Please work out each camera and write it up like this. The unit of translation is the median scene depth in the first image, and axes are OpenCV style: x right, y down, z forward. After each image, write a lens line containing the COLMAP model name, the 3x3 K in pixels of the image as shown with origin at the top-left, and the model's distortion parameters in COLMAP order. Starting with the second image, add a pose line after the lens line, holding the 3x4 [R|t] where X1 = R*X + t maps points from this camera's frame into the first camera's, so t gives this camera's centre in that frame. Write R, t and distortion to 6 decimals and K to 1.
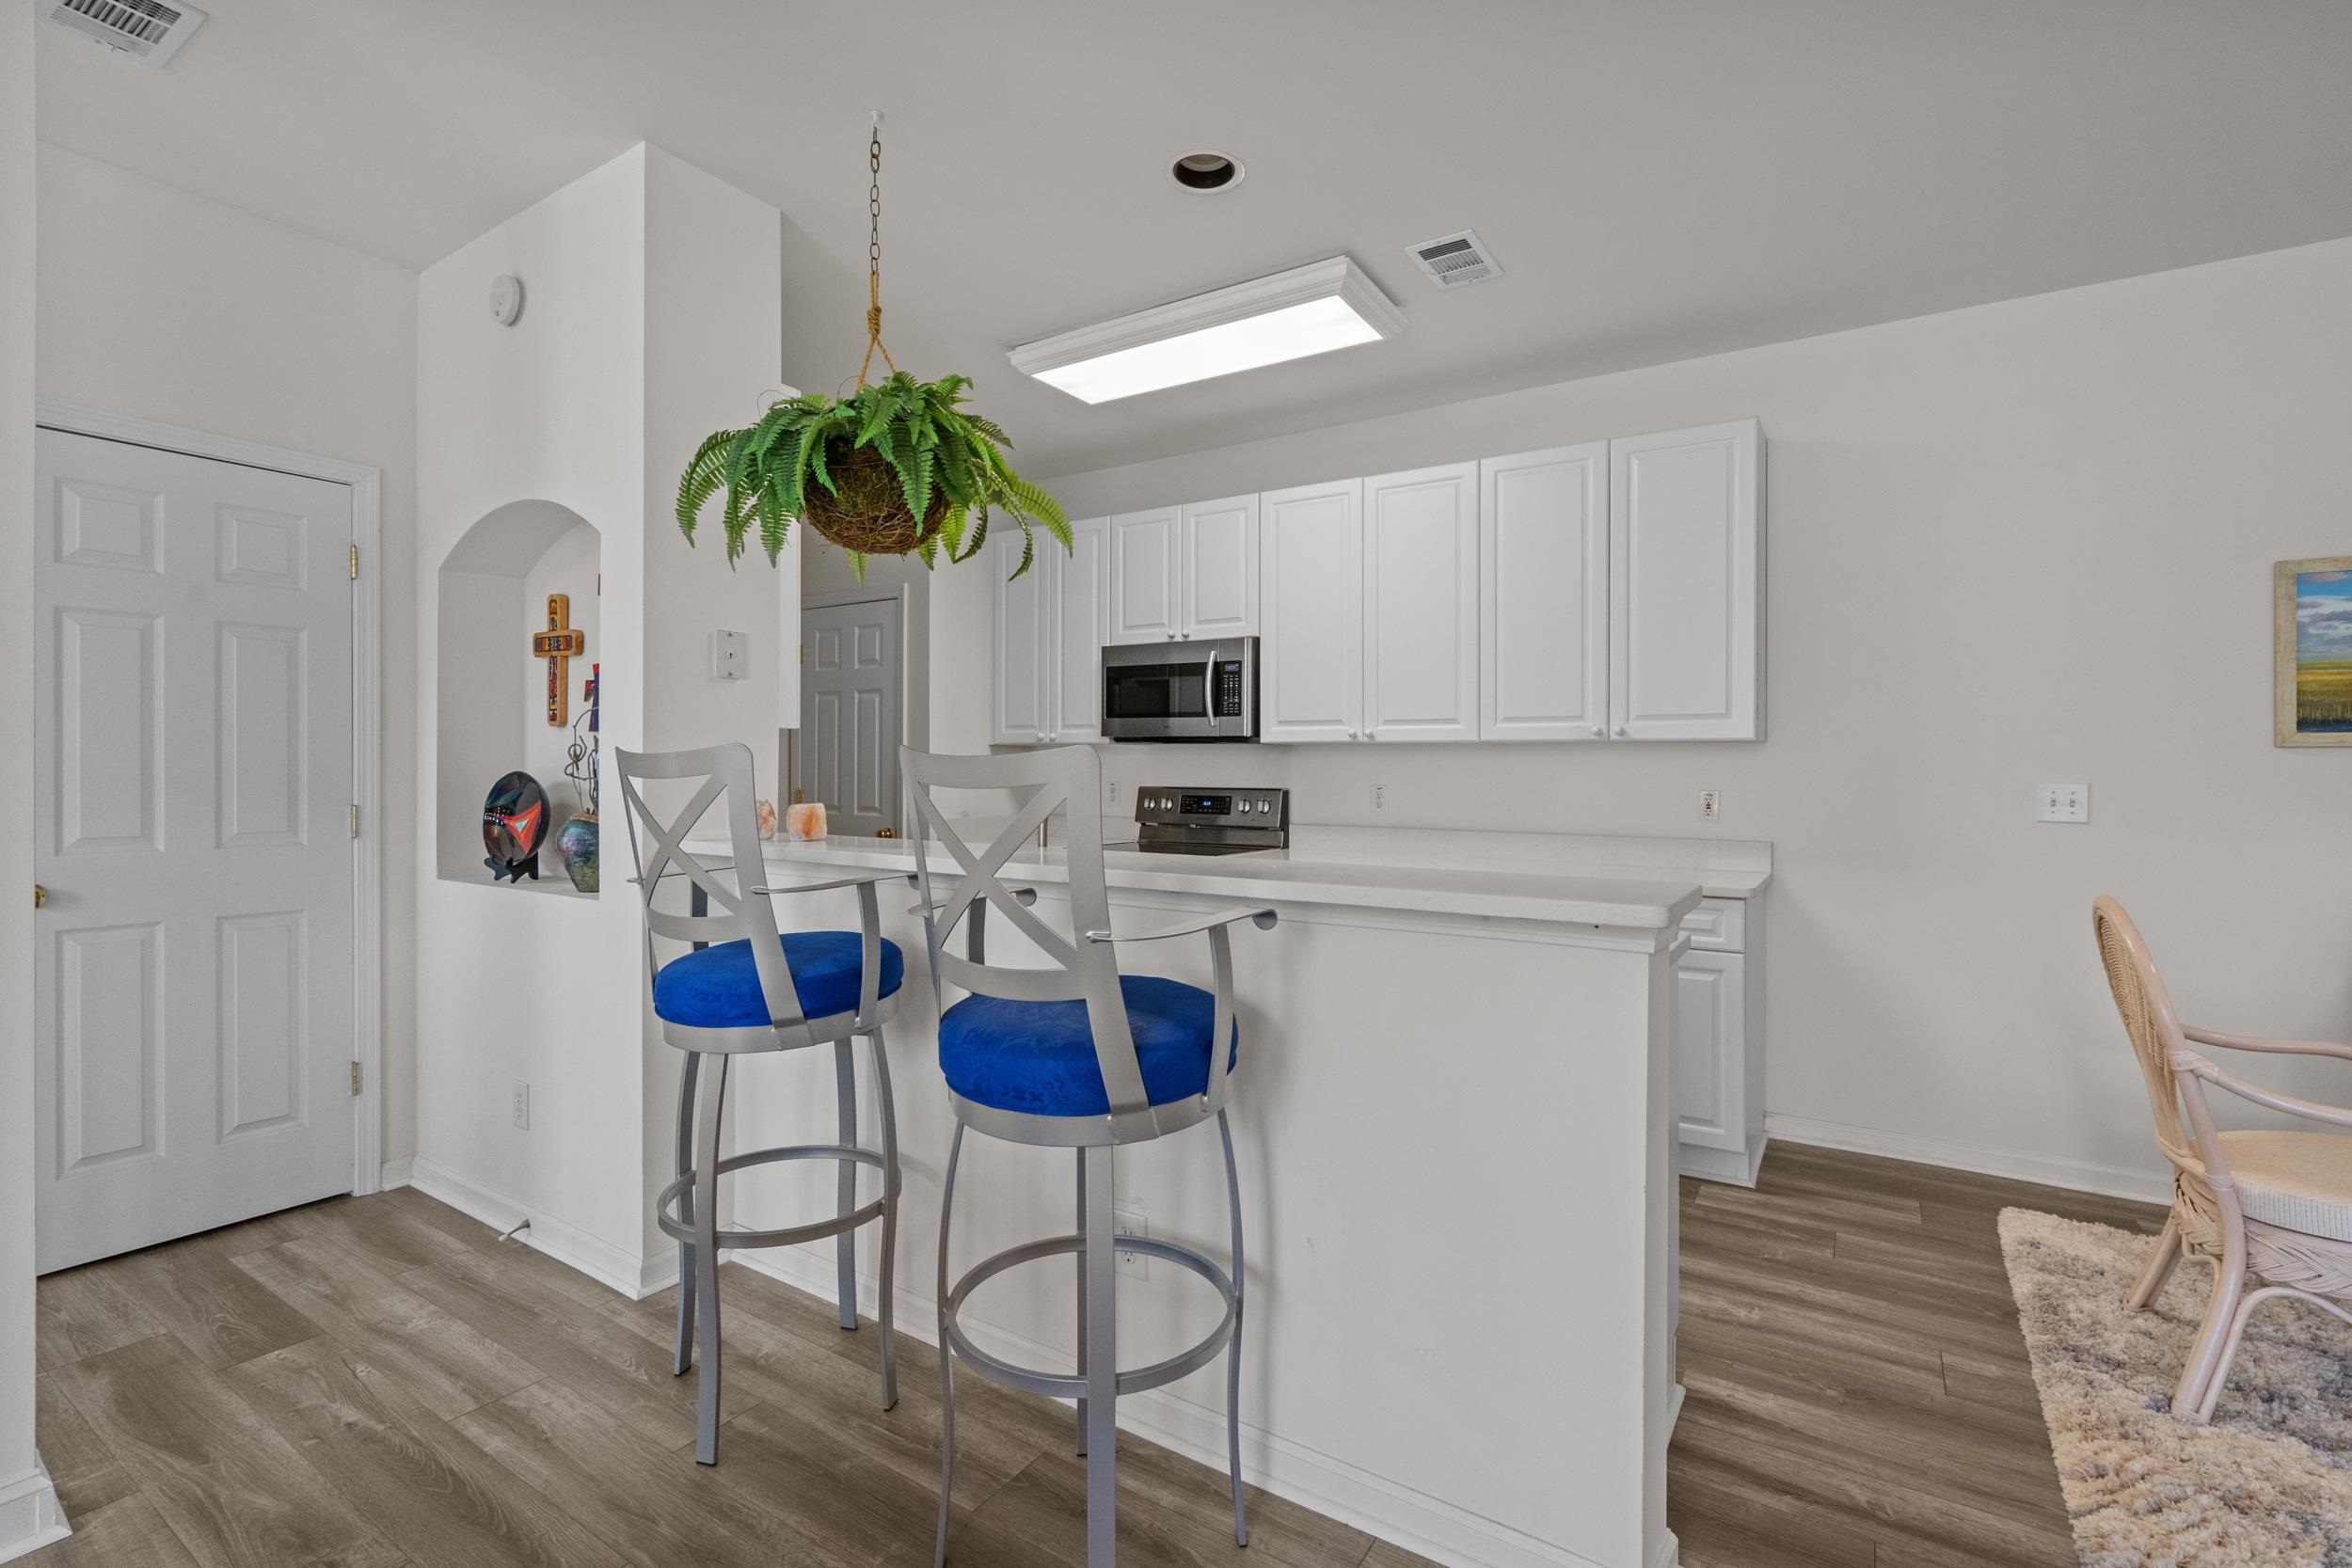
lens RADIAL K [[1071.9, 0, 1173.2], [0, 1071.9, 775.8], [0, 0, 1]] dist [-0.002895, 0.000789]
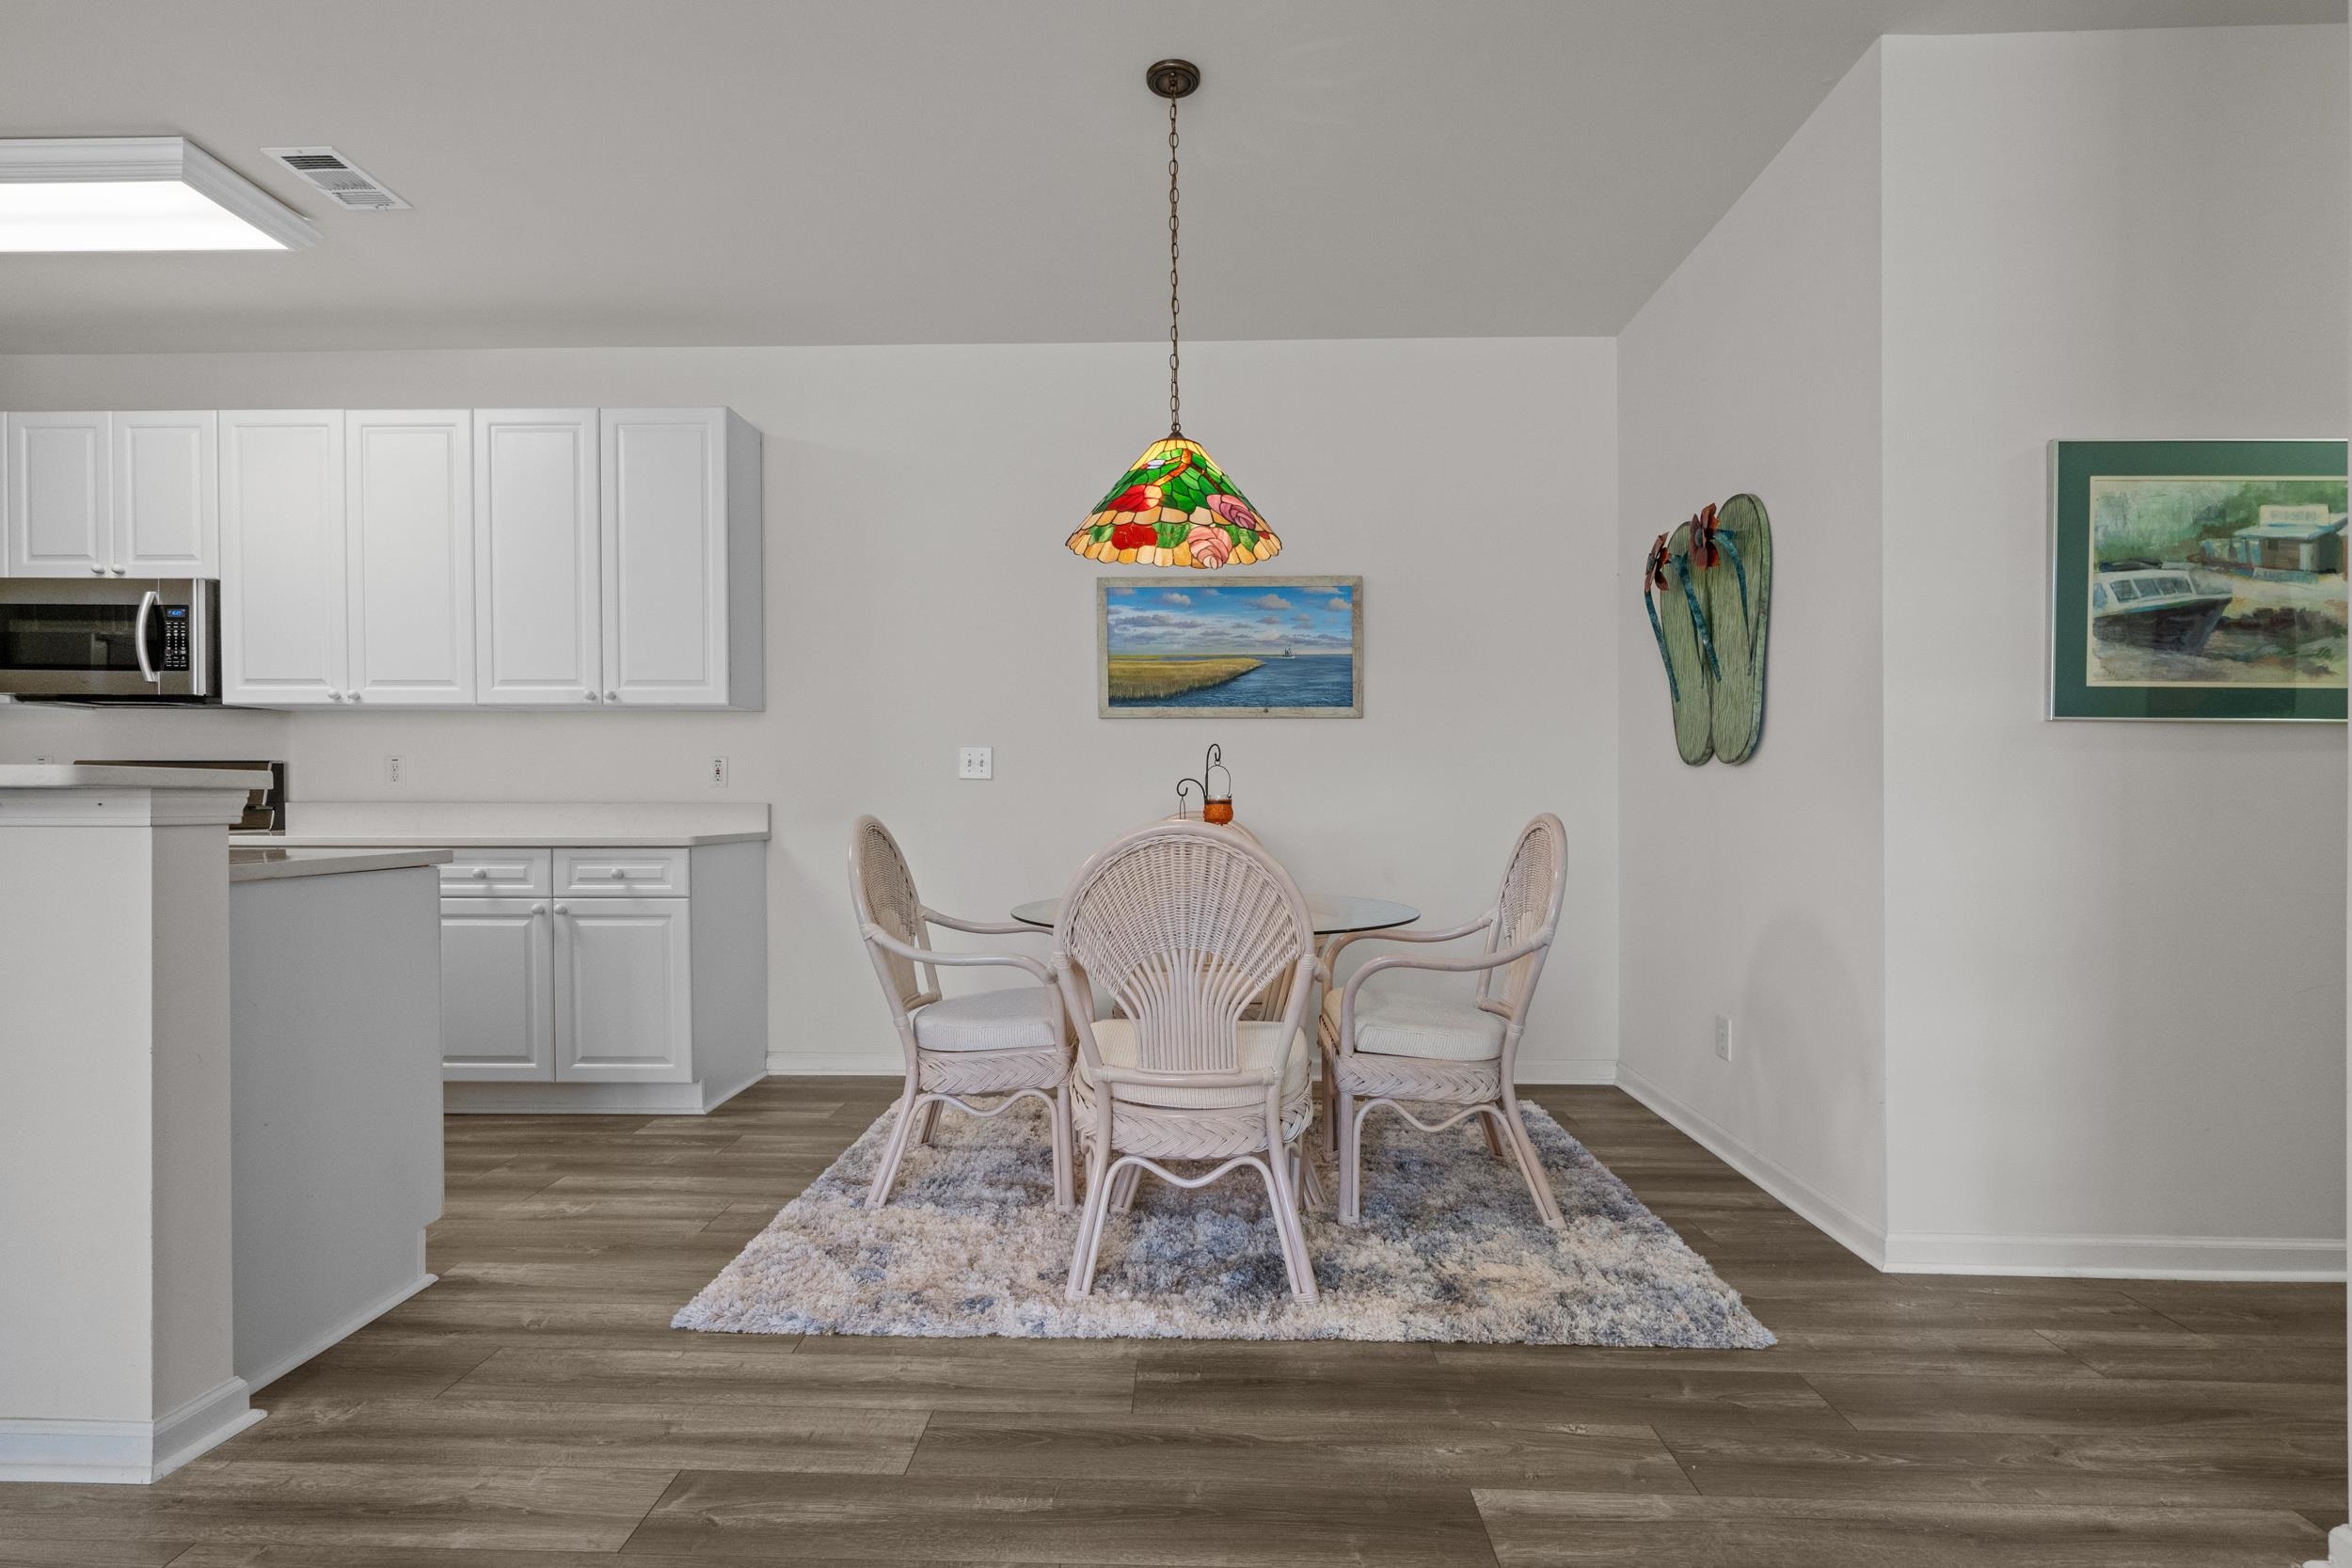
lens RADIAL K [[1145.8, 0, 1165.6], [0, 1145.8, 802.0], [0, 0, 1]] dist [0.002083, 0.001223]
pose [[0.854027, -0.006426, 0.520190, 0.279084], [0.006803, 0.999976, 0.001184, 0.058143], [-0.520185, 0.002528, 0.854050, -0.193934]]
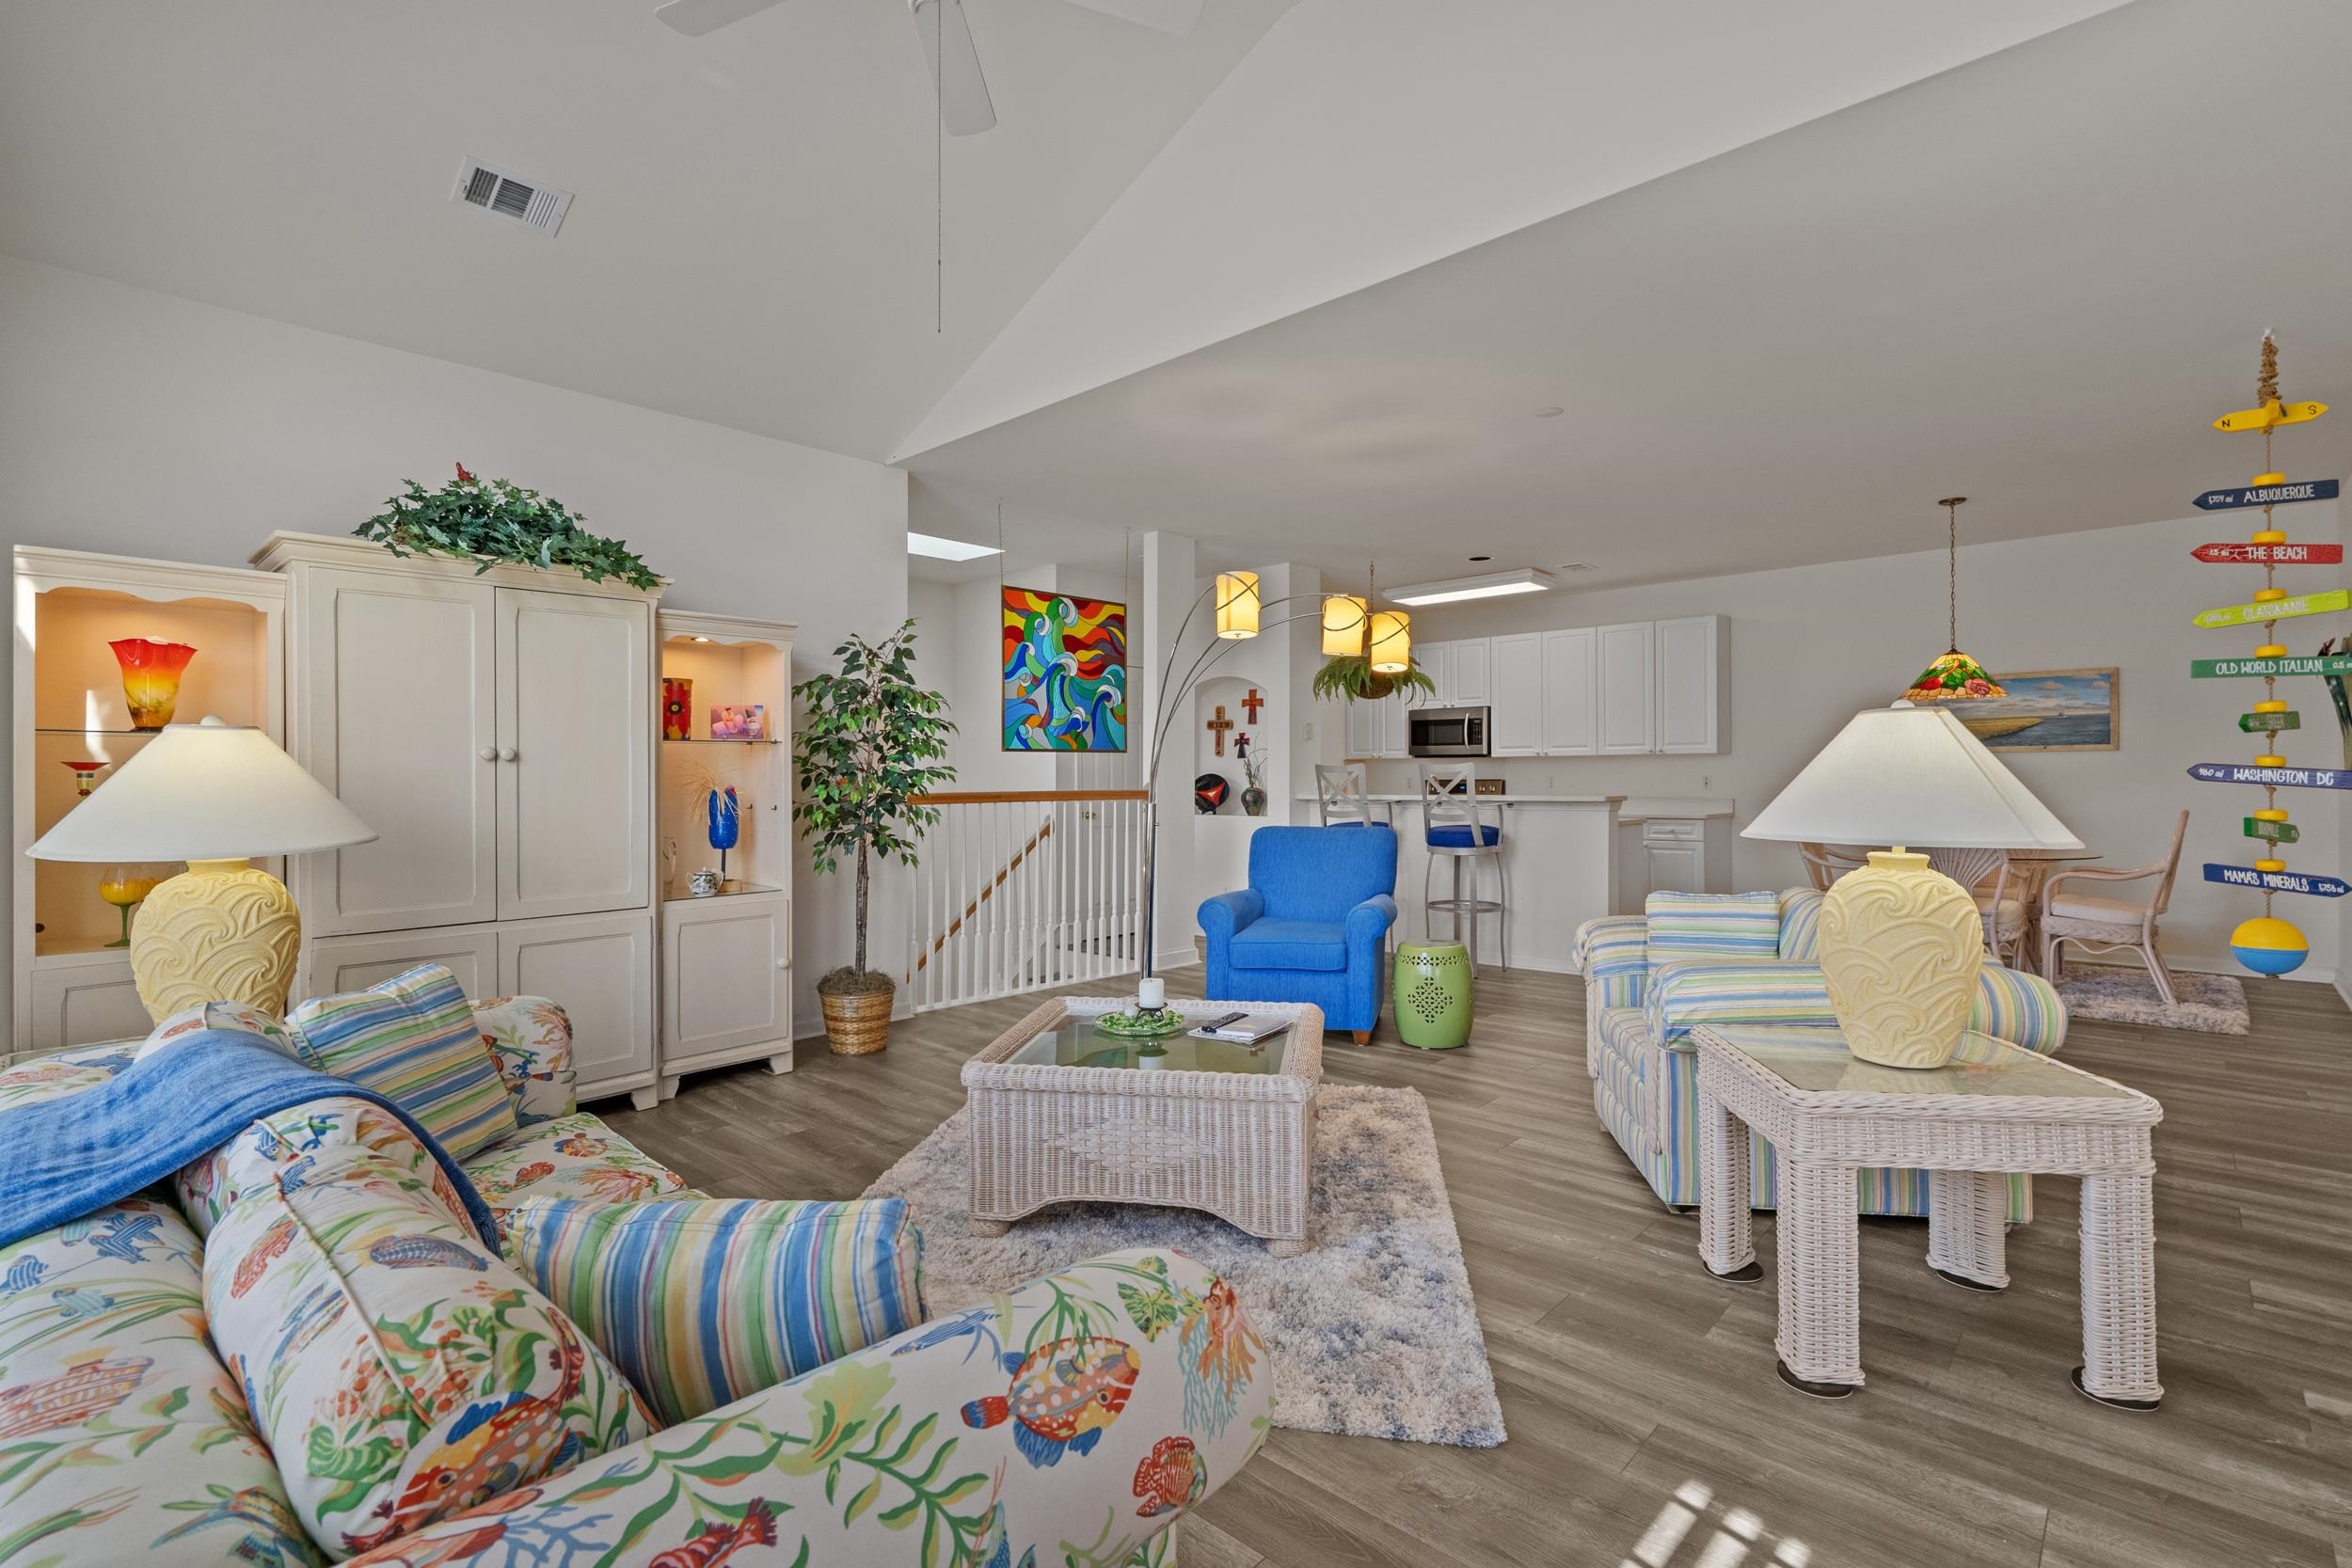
lens RADIAL K [[1071.9, 0, 1181.5], [0, 1071.9, 791.9], [0, 0, 1]] dist [-0.002895, 0.000789]
pose [[0.986144, -0.010964, -0.165531, -0.189807], [0.012124, 0.999909, 0.005997, 0.019061], [0.165450, -0.007921, 0.986186, -1.294929]]
